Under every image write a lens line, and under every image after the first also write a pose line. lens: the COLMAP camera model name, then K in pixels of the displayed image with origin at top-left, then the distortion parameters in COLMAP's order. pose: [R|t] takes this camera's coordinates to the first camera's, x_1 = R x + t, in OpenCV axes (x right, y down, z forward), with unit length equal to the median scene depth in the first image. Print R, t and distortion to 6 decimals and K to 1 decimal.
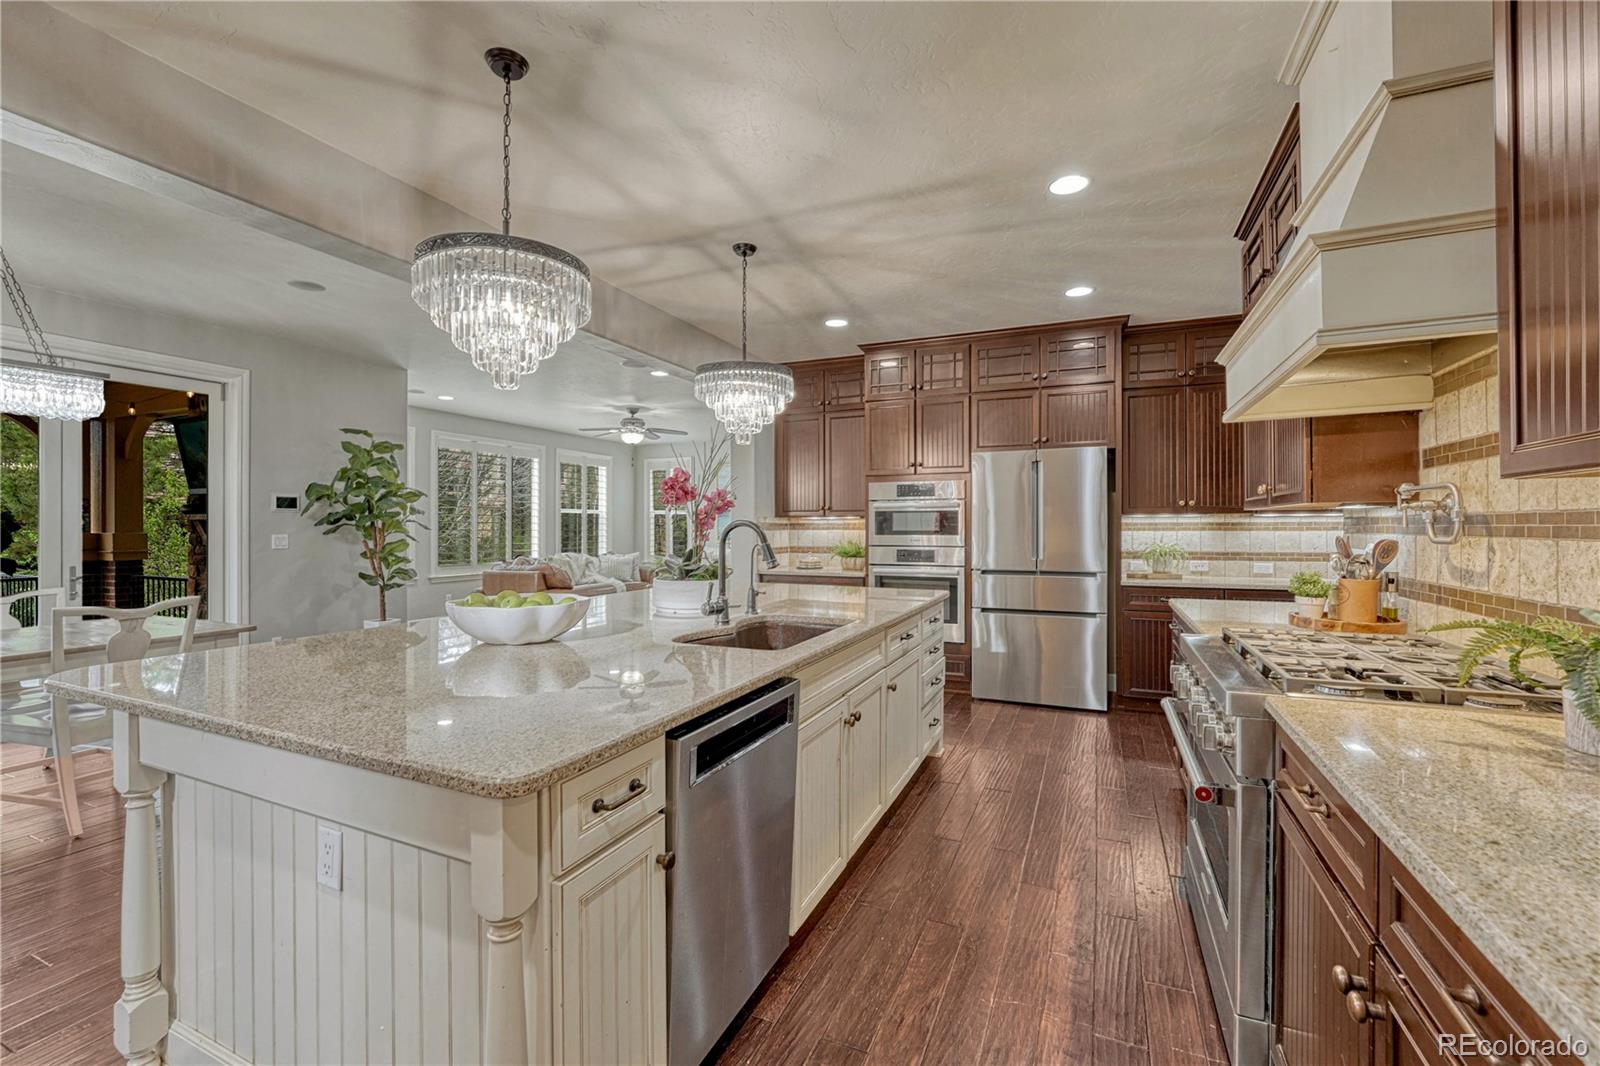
lens RADIAL K [[689.5, 0, 803.8], [0, 689.5, 529.9], [0, 0, 1]] dist [-0.008560, 0.000902]
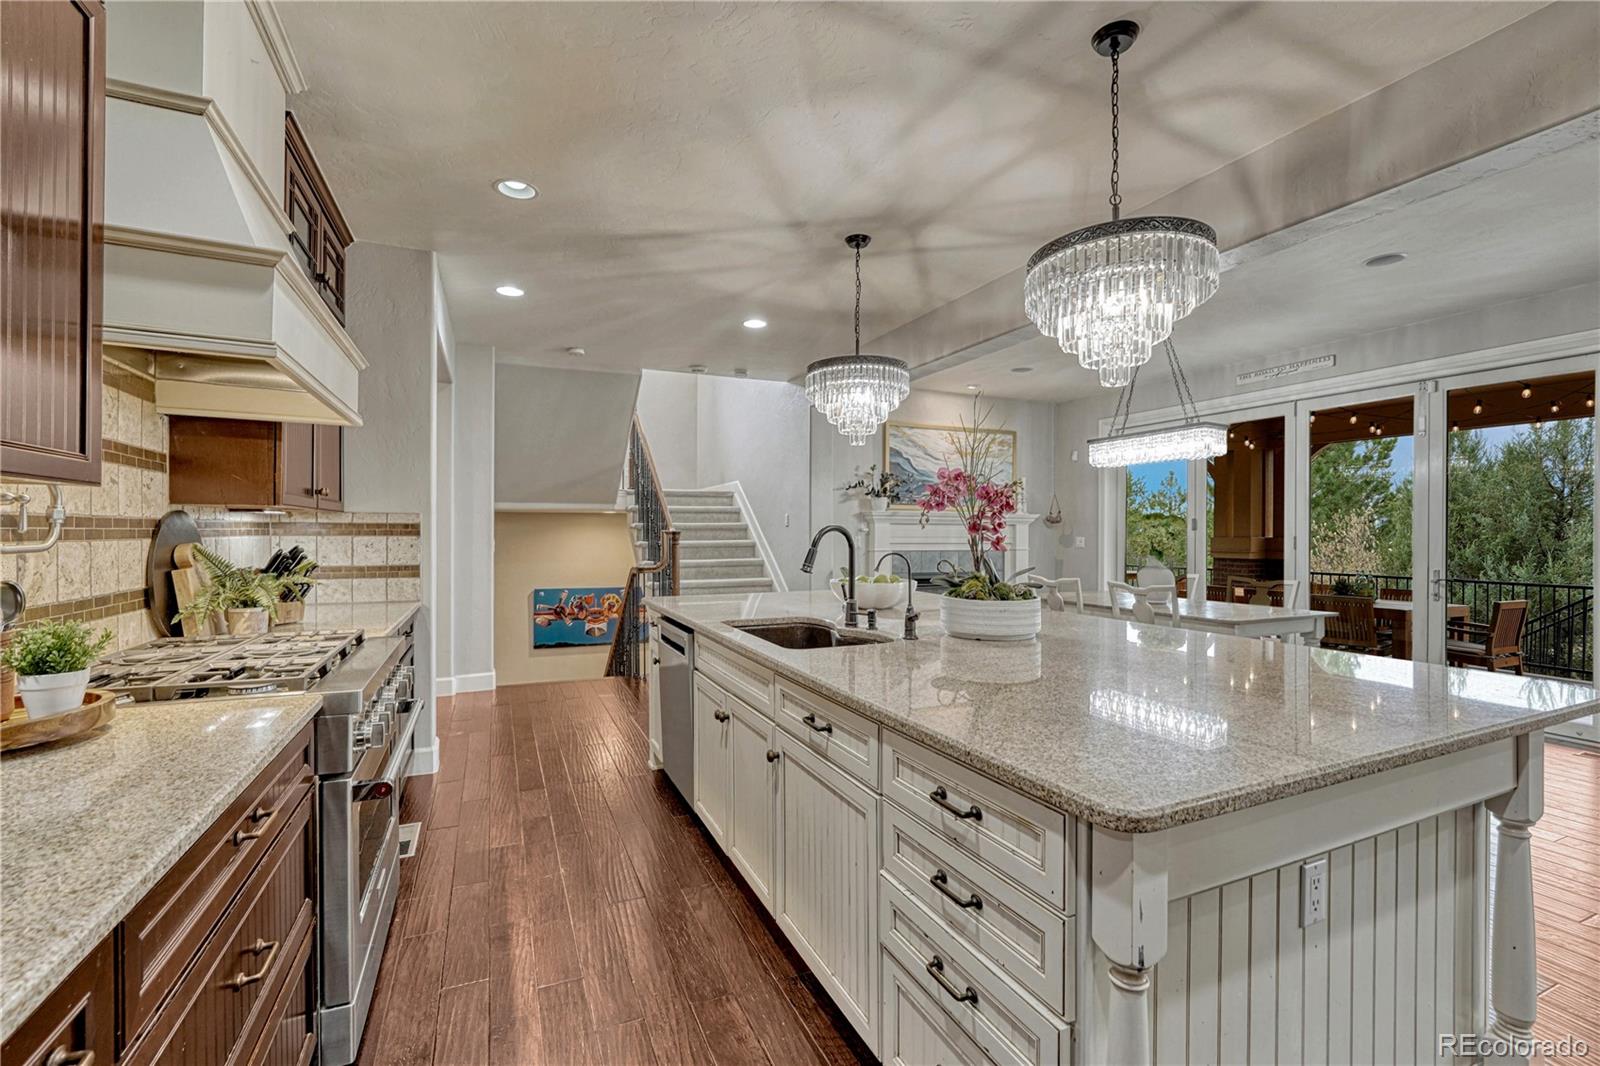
lens RADIAL K [[689.5, 0, 786.1], [0, 689.5, 533.7], [0, 0, 1]] dist [-0.008560, 0.000902]
pose [[-0.682213, 0.001287, -0.731153, 0.649433], [-0.006510, 0.999948, 0.007835, -0.008396], [0.731125, 0.010105, -0.682169, 1.513131]]
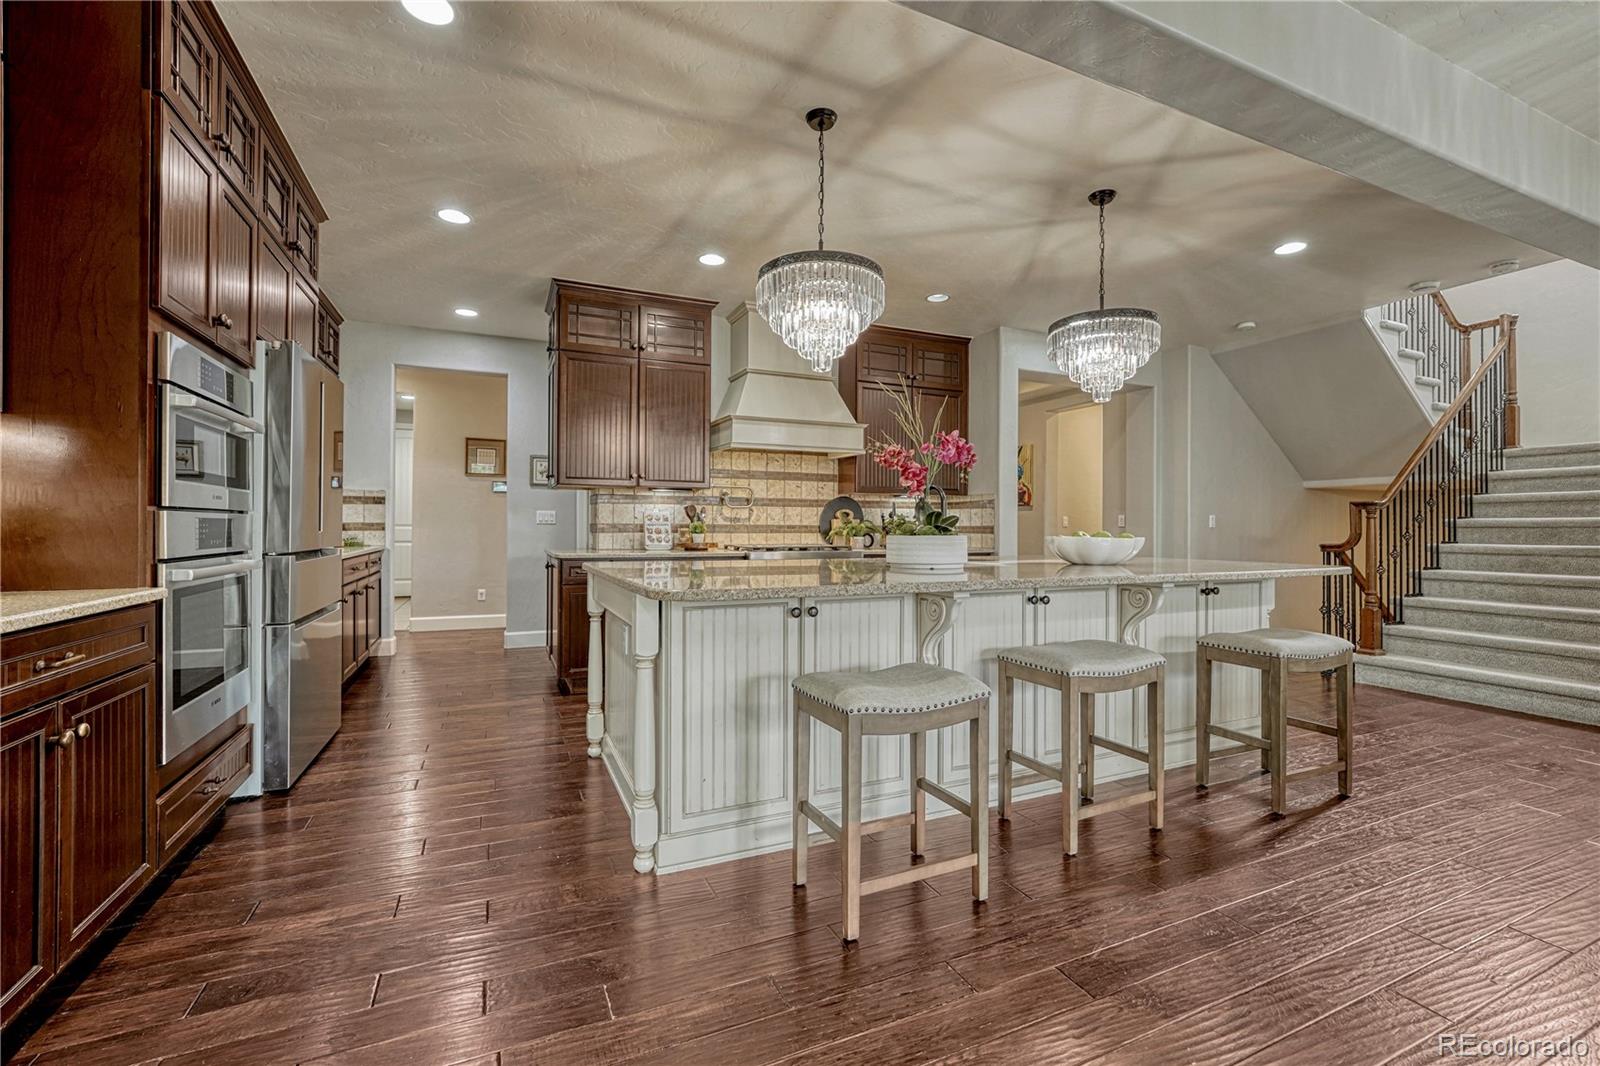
lens RADIAL K [[689.5, 0, 788.8], [0, 689.5, 524.6], [0, 0, 1]] dist [-0.008560, 0.000902]
pose [[-0.738551, 0.000614, 0.674197, -0.739761], [-0.000492, 0.999999, -0.001450, 0.062341], [-0.674197, -0.001403, -0.738550, 2.036829]]
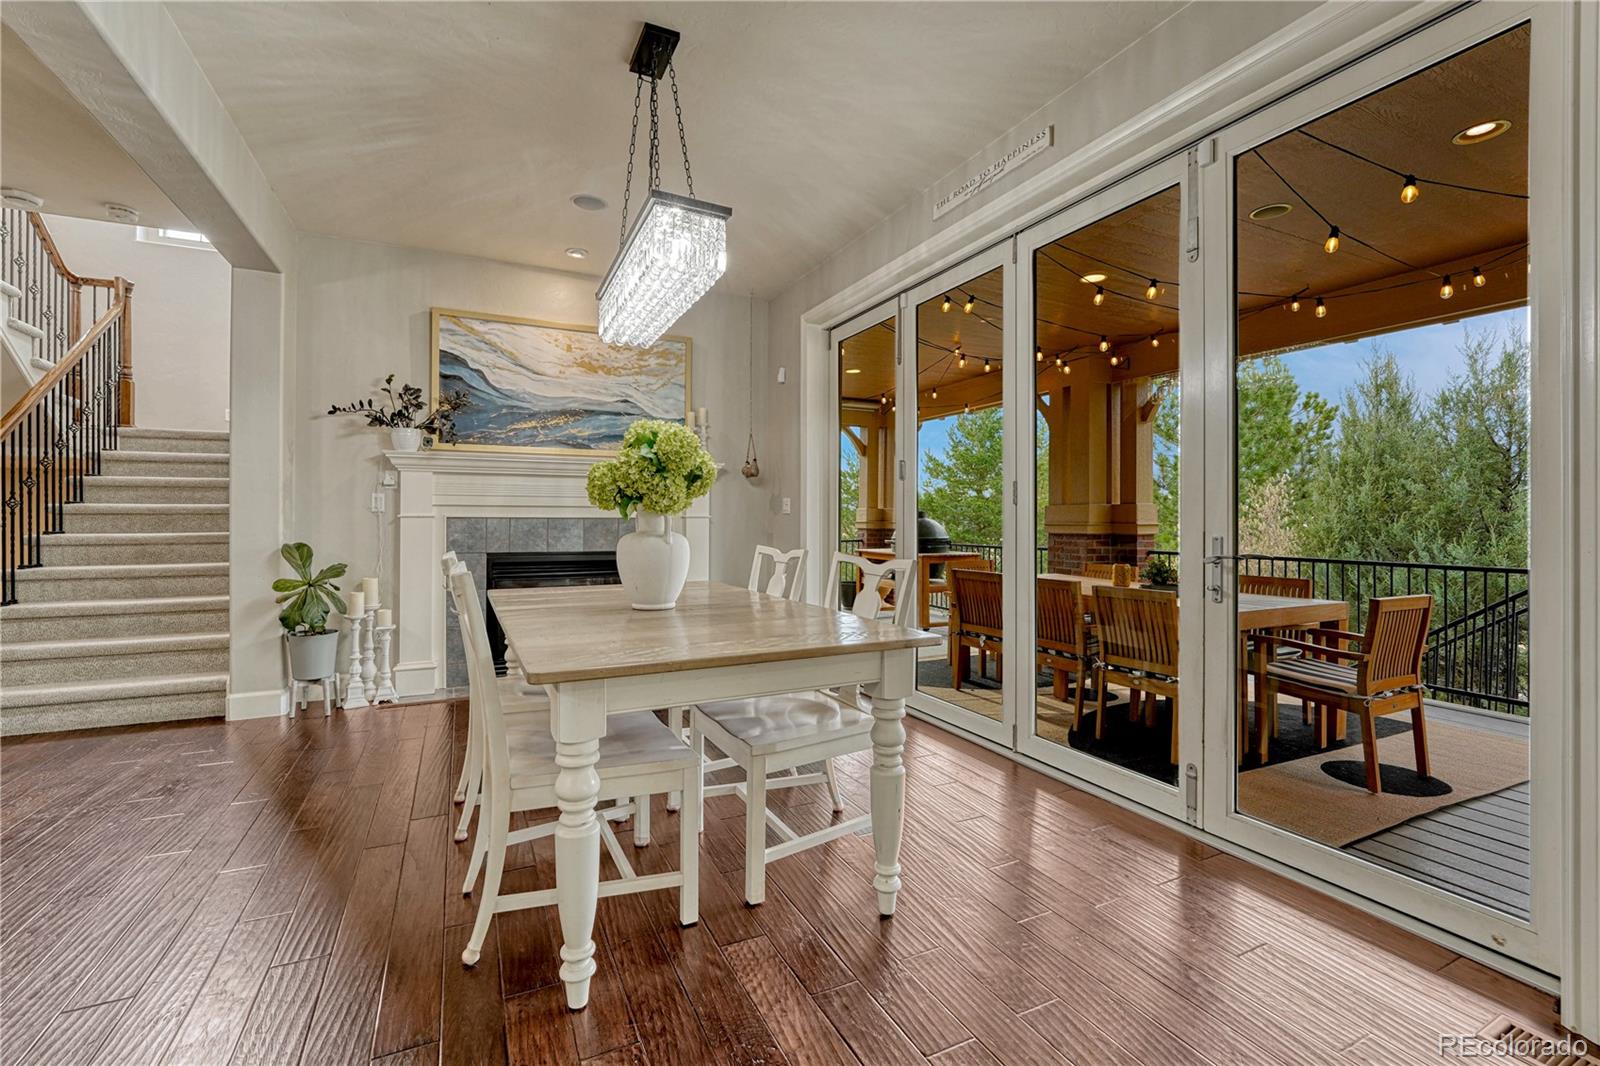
lens RADIAL K [[689.5, 0, 788.0], [0, 689.5, 517.3], [0, 0, 1]] dist [-0.008560, 0.000902]
pose [[-0.660522, -0.000386, -0.750807, -0.749060], [-0.004448, 0.999984, 0.003399, 0.060902], [0.750793, 0.005585, -0.660513, 1.688248]]
